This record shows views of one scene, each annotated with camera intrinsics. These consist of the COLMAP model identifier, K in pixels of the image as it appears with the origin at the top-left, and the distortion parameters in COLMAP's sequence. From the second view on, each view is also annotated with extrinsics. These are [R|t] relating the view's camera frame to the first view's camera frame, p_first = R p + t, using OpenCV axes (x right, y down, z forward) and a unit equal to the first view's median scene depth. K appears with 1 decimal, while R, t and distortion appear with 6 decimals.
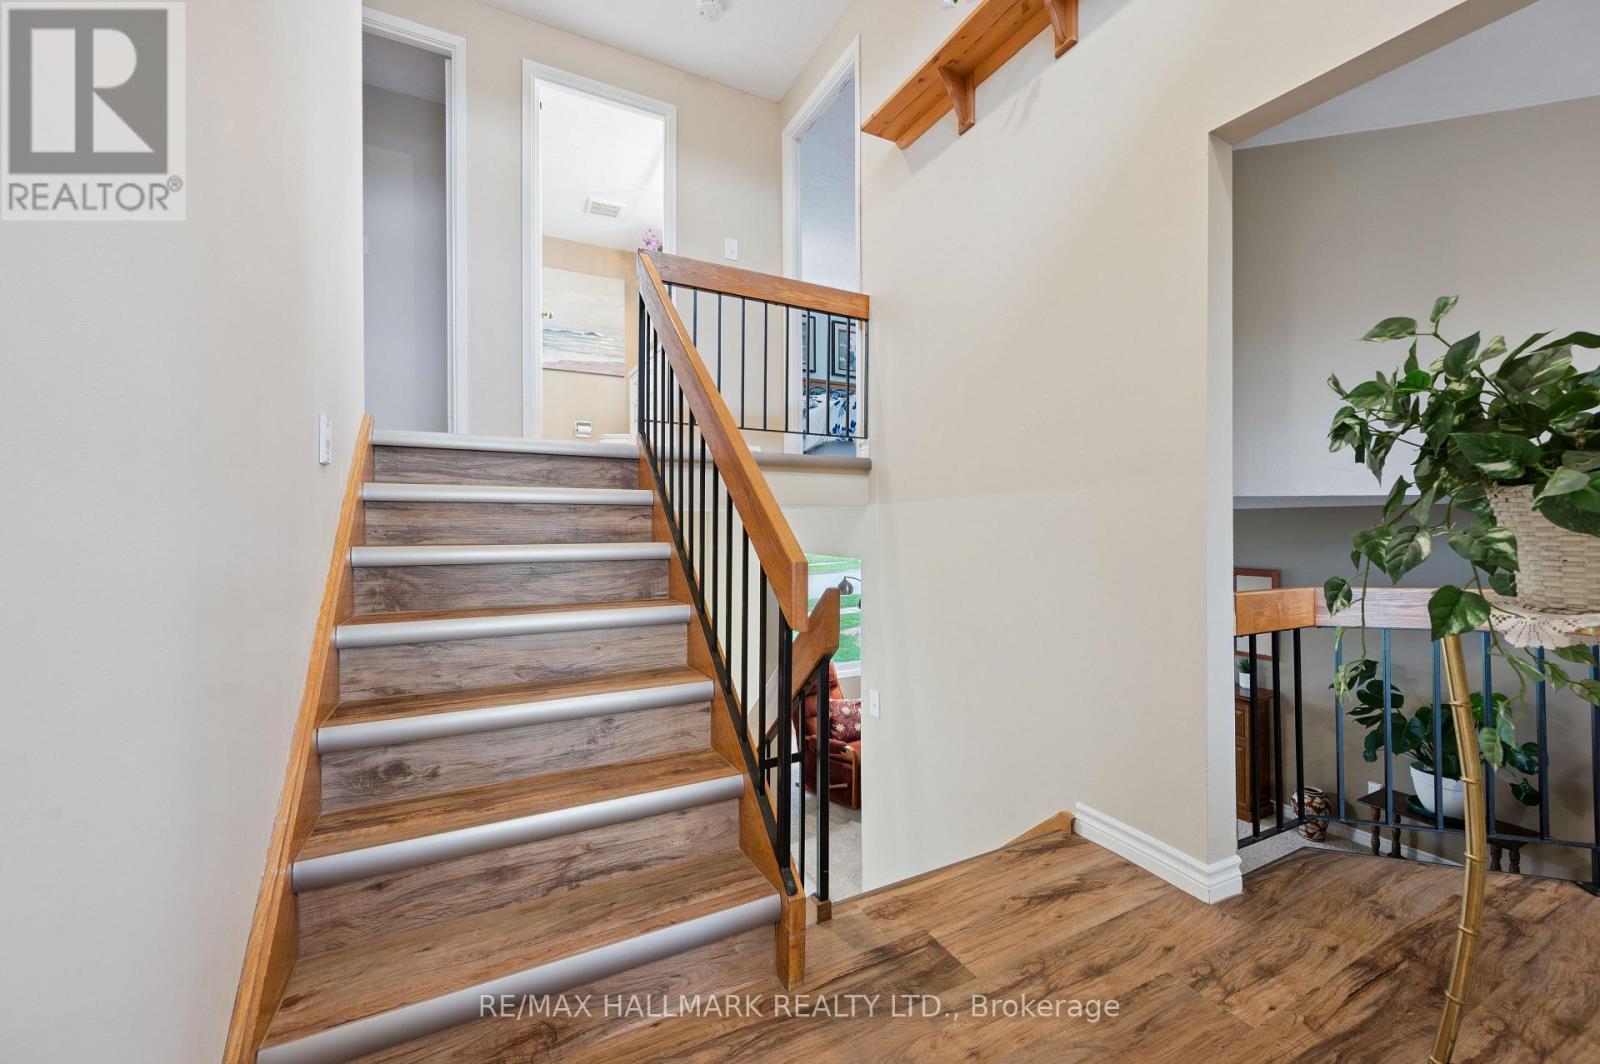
lens RADIAL K [[632.4, 0, 802.3], [0, 632.4, 534.2], [0, 0, 1]] dist [0.000670, -0.000096]
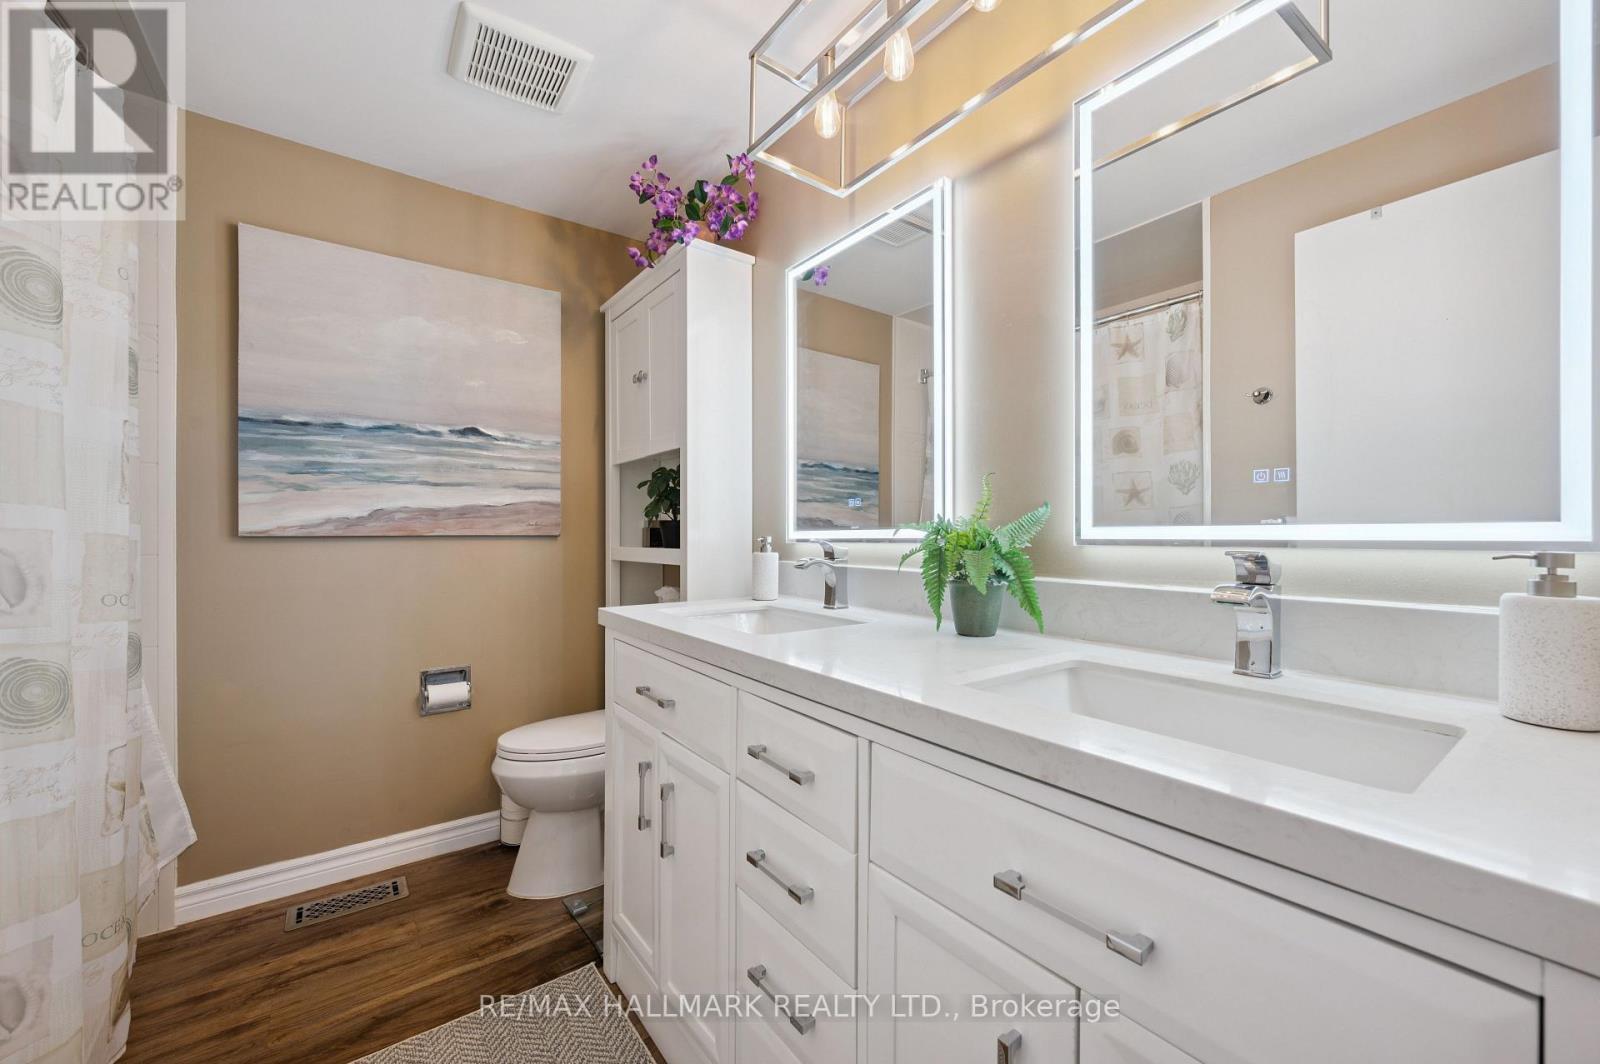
lens RADIAL K [[632.4, 0, 802.3], [0, 632.4, 534.2], [0, 0, 1]] dist [0.000670, -0.000096]
pose [[0.986051, 0.002901, 0.166416, -0.203433], [-0.001506, 0.999963, -0.008507, -0.255606], [-0.166435, 0.008138, 0.986019, 0.604522]]
